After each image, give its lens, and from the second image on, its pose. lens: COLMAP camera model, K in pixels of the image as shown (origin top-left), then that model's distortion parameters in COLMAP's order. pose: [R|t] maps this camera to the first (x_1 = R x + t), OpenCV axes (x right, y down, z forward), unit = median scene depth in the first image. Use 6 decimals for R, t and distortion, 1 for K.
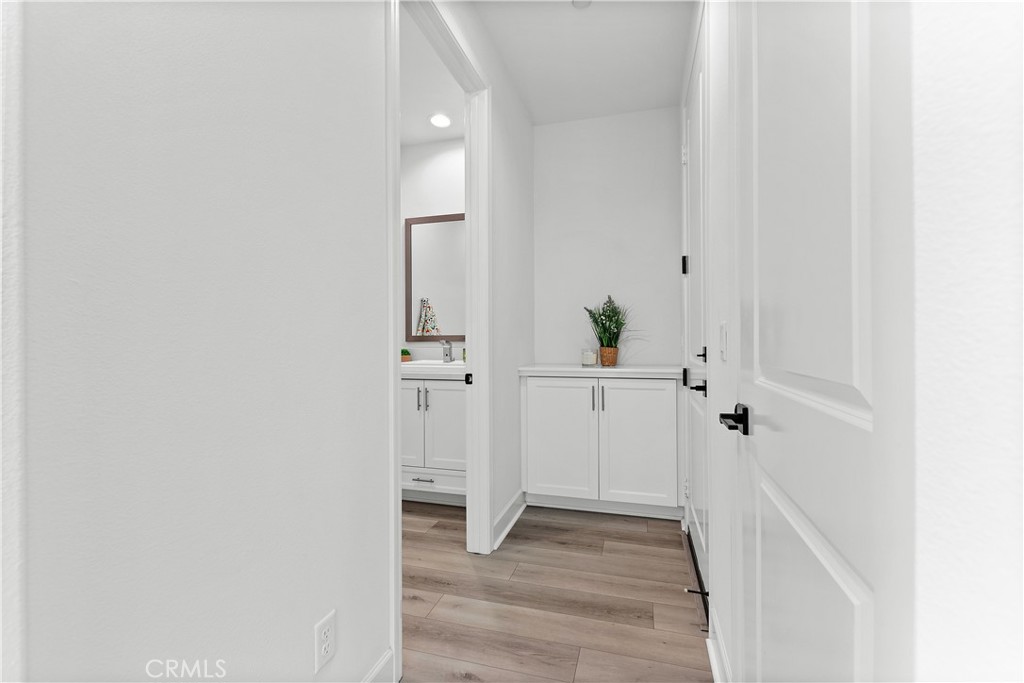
lens RADIAL K [[441.7, 0, 516.6], [0, 441.7, 348.4], [0, 0, 1]] dist [0.001463, -0.000287]
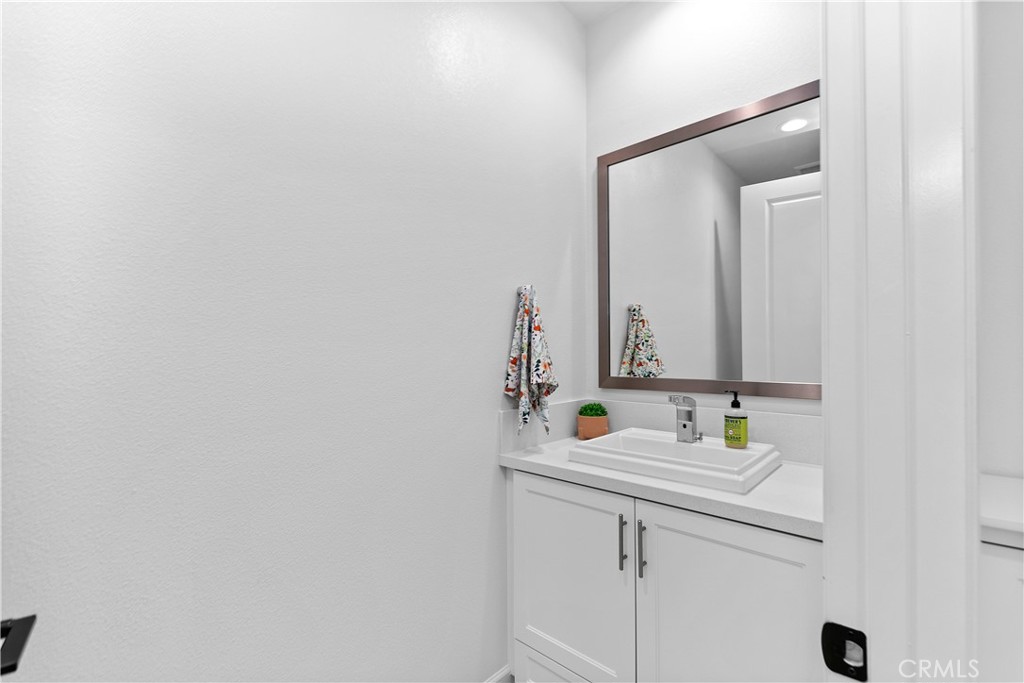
lens RADIAL K [[441.7, 0, 516.6], [0, 441.7, 348.4], [0, 0, 1]] dist [0.001463, -0.000287]
pose [[0.895157, -0.007413, -0.445690, -0.101618], [-0.004581, 0.999656, -0.025829, -0.048484], [0.445728, 0.025163, 0.894815, 0.476213]]
